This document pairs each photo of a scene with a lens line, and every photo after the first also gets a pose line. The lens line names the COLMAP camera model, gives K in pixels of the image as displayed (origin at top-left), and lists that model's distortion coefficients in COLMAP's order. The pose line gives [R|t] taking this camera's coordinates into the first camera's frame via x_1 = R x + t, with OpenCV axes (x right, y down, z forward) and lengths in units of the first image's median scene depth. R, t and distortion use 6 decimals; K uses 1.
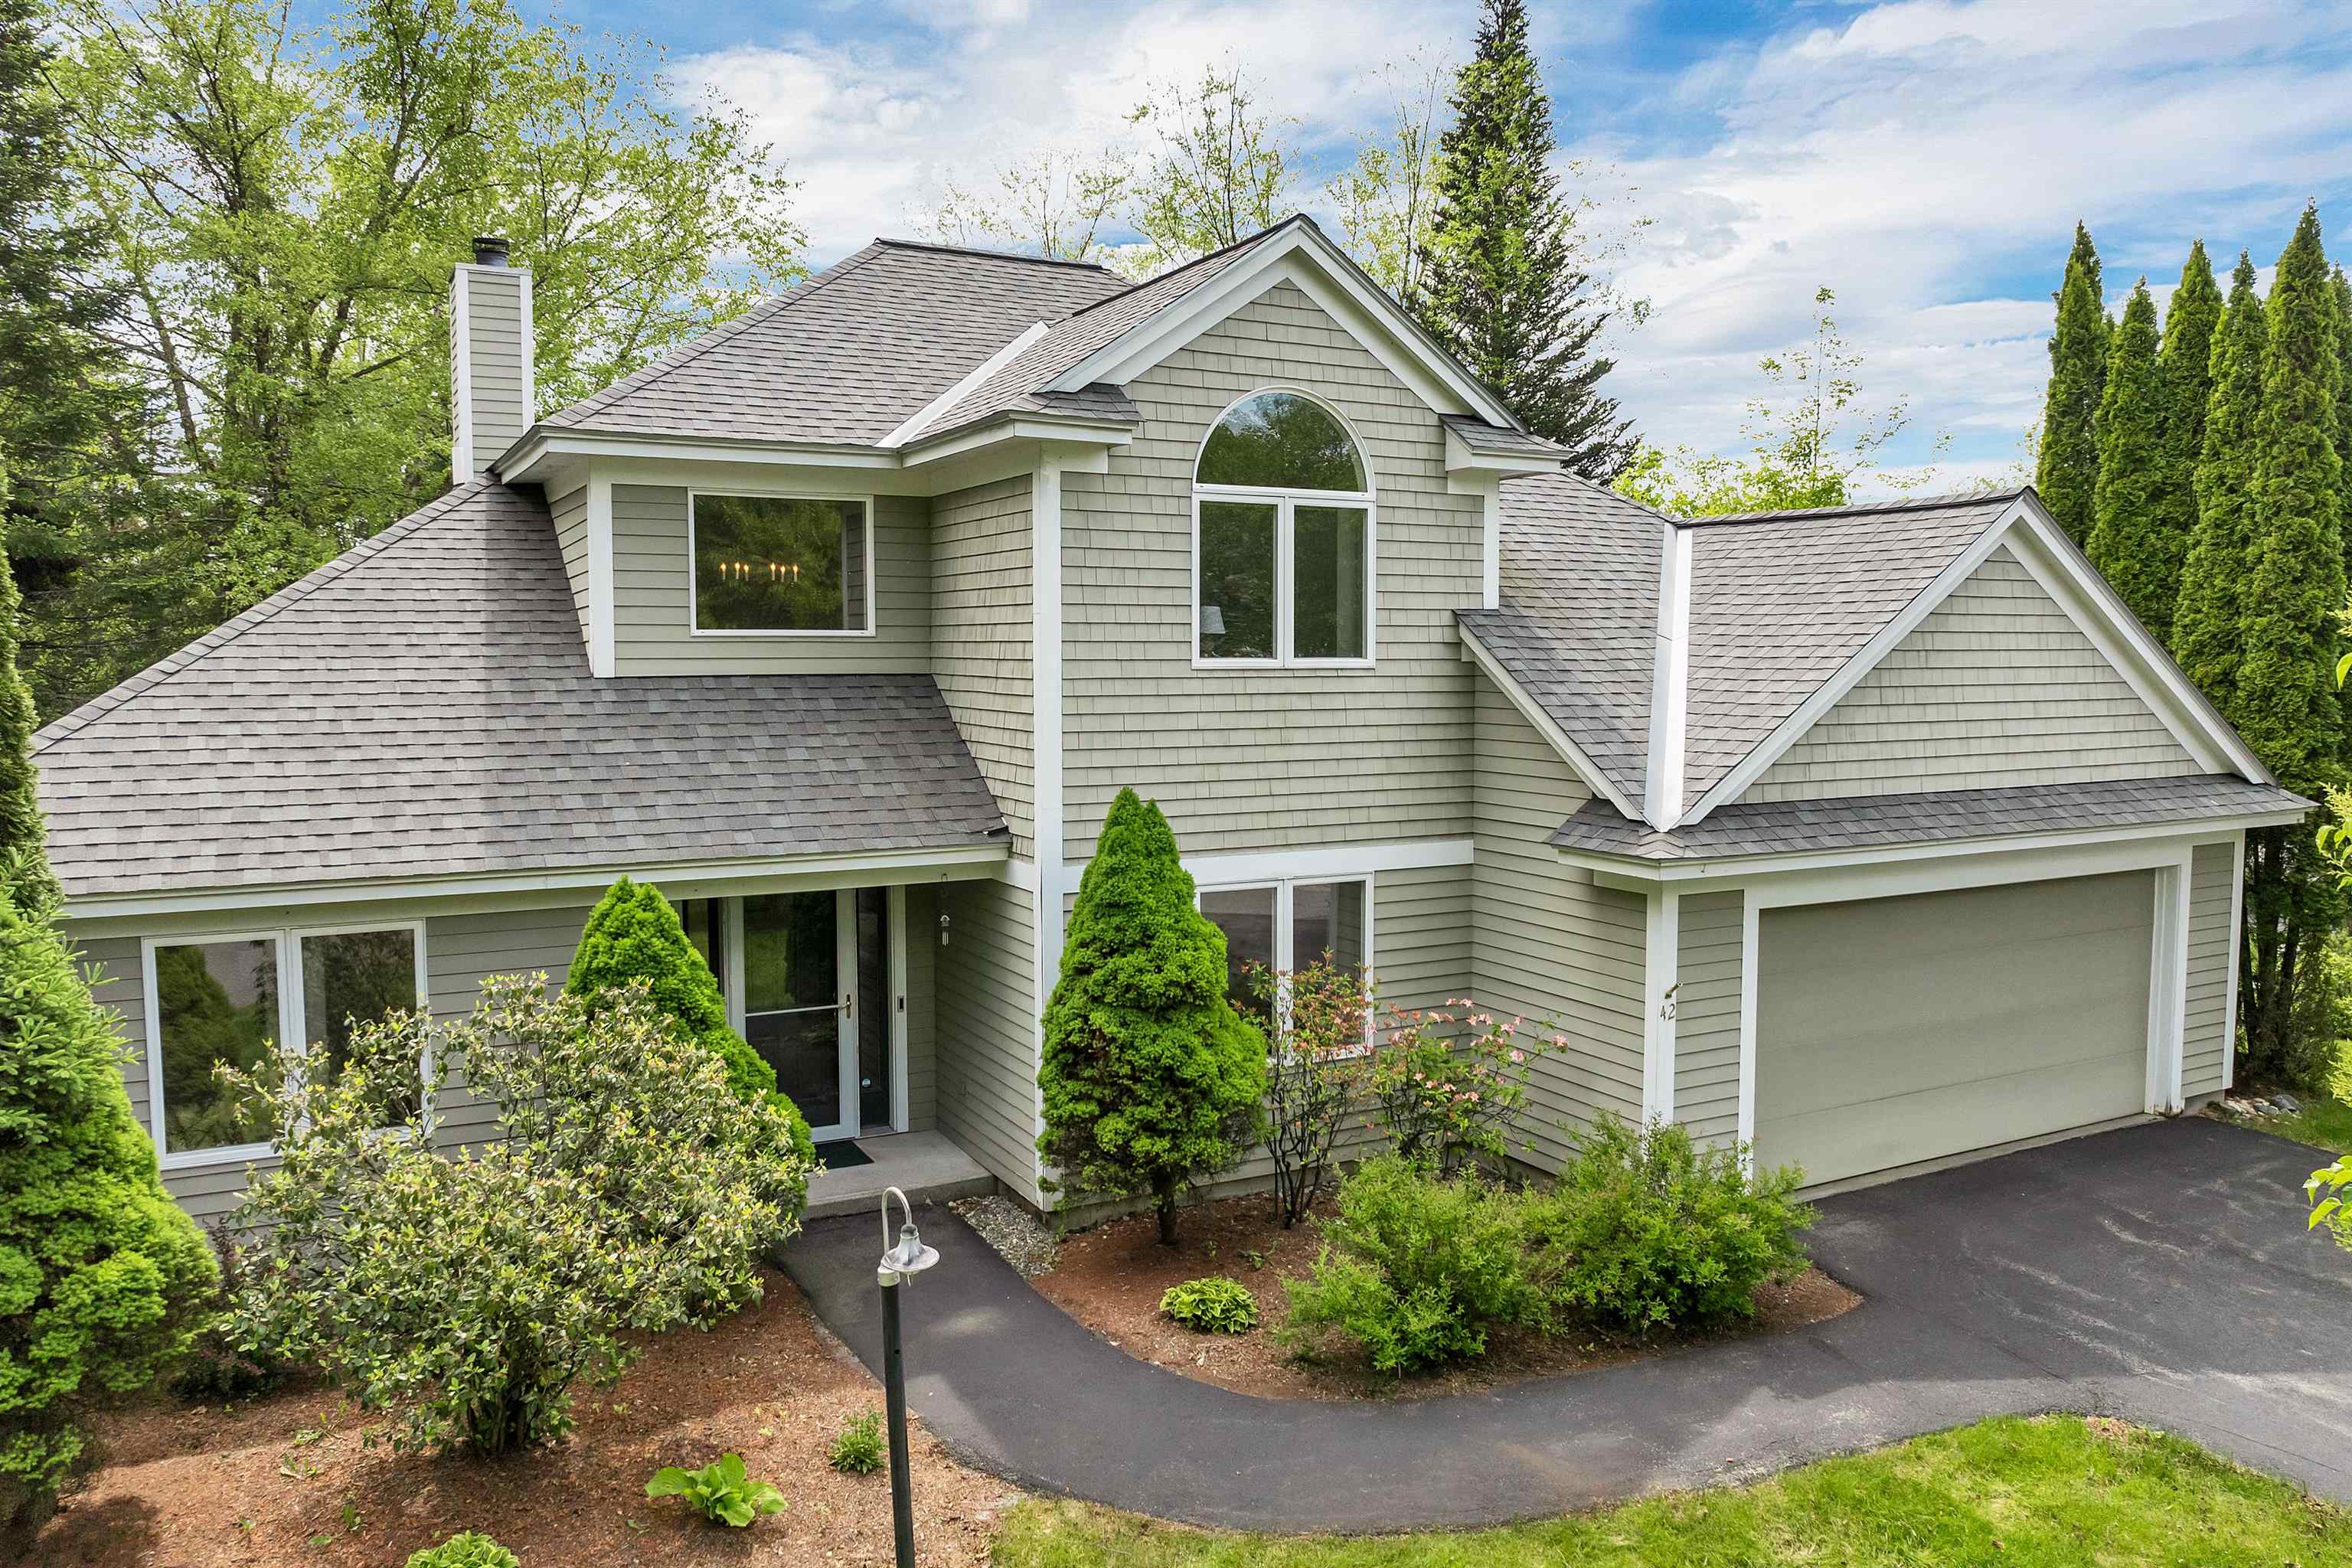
lens RADIAL K [[1692.8, 0, 1189.0], [0, 1692.8, 775.5], [0, 0, 1]] dist [-0.047057, 0.021373]
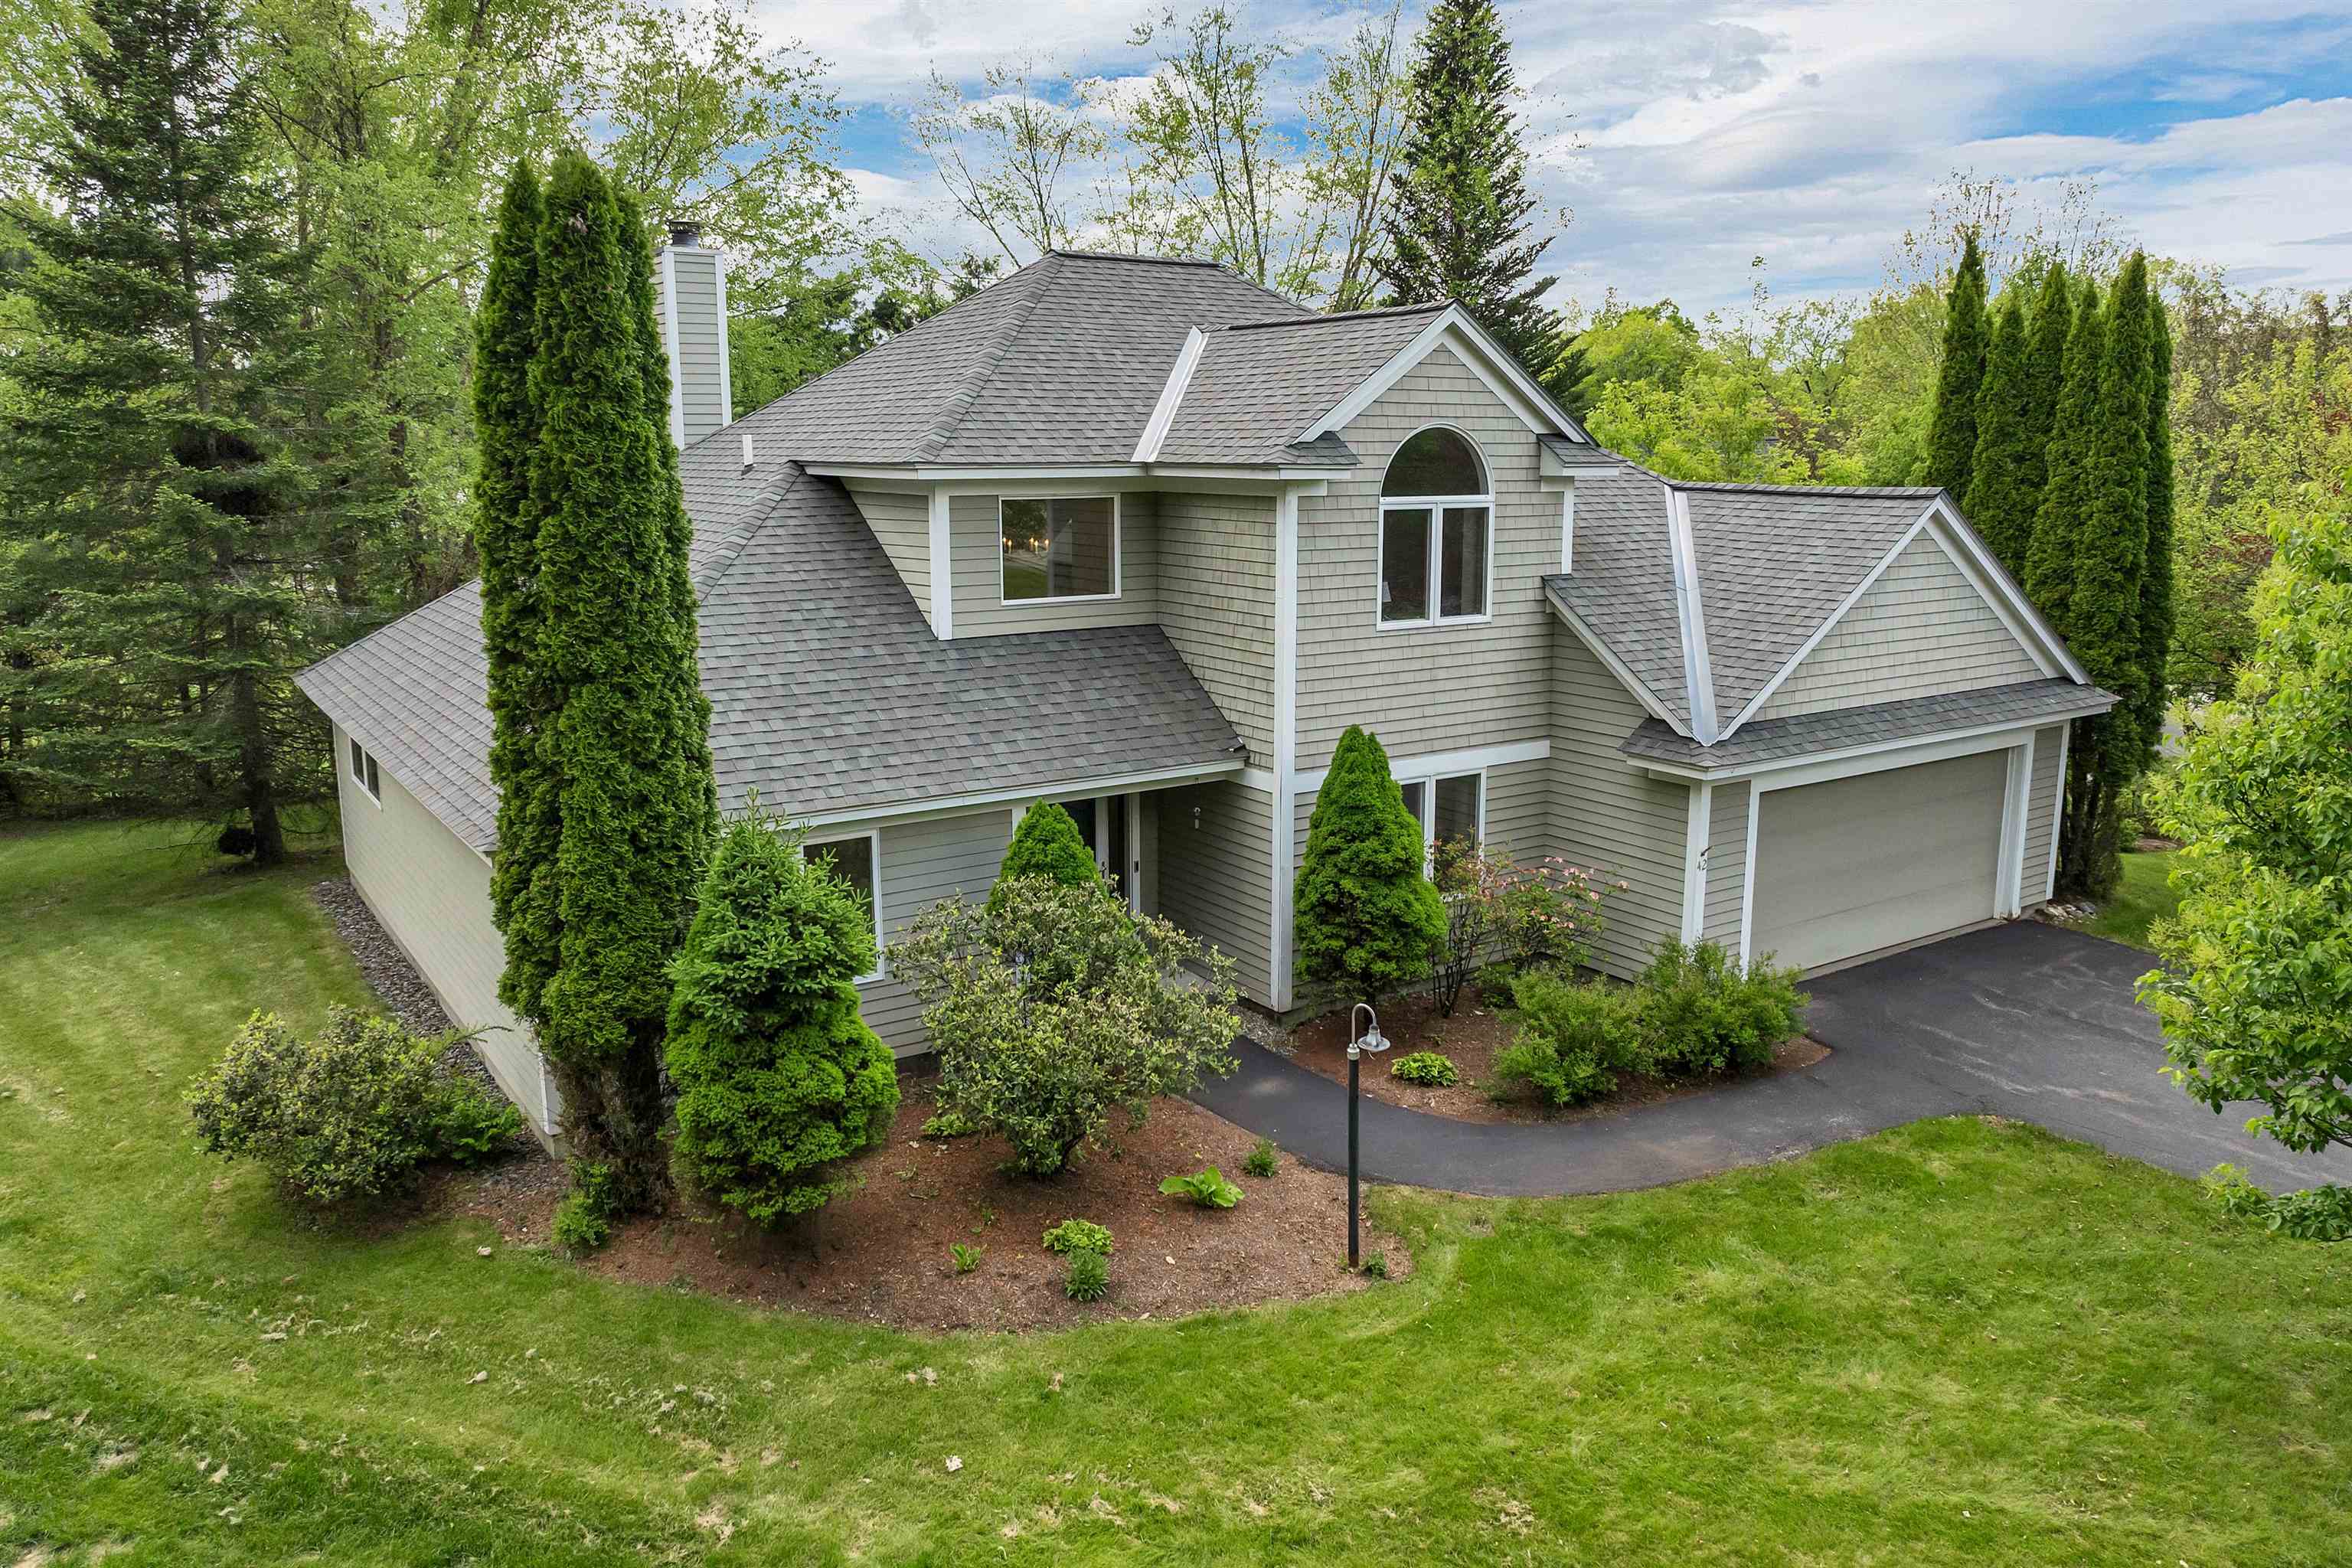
lens RADIAL K [[1692.8, 0, 1189.0], [0, 1692.8, 775.5], [0, 0, 1]] dist [-0.047057, 0.021373]
pose [[0.994709, -0.020503, 0.100668, -0.287679], [0.008195, 0.992596, 0.121186, -0.111623], [-0.102407, -0.119720, 0.987512, -0.372123]]
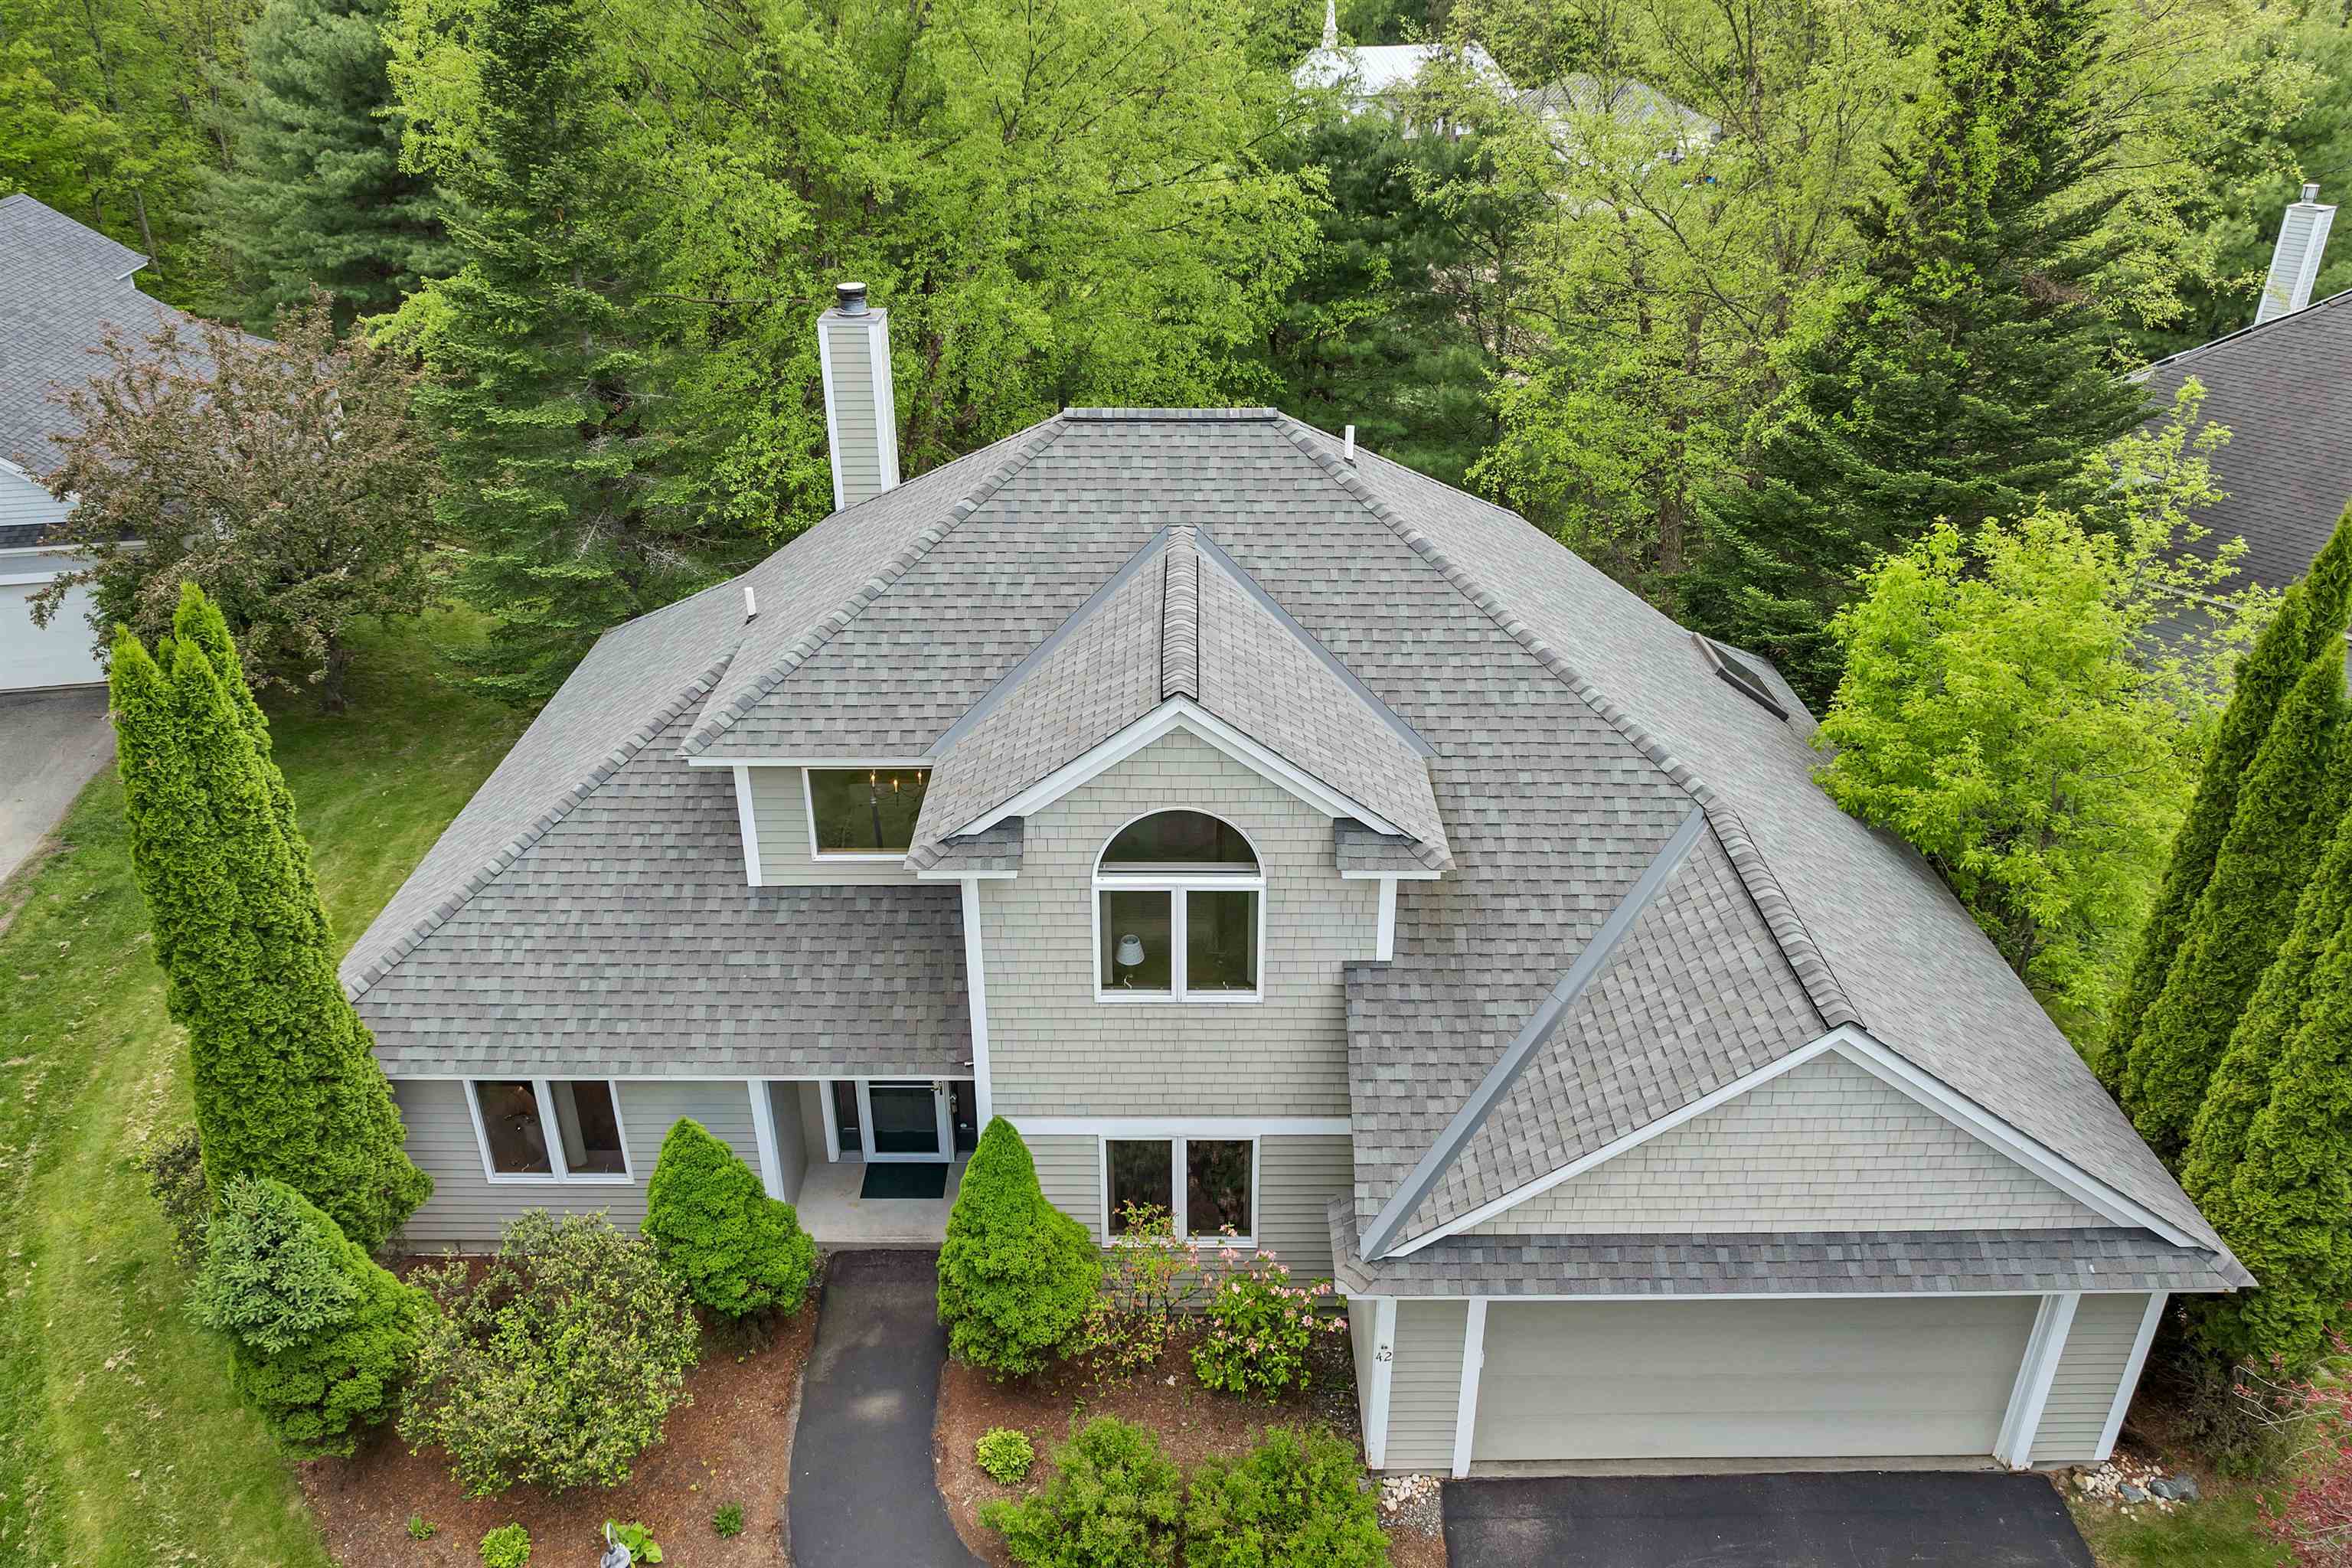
lens RADIAL K [[1691.0, 0, 1189.7], [0, 1691.0, 776.2], [0, 0, 1]] dist [-0.035084, 0.001246]
pose [[0.882430, 0.213045, -0.419440, 0.559108], [-0.036795, 0.920106, 0.389936, -0.712492], [0.469003, -0.328658, 0.819768, 0.021506]]
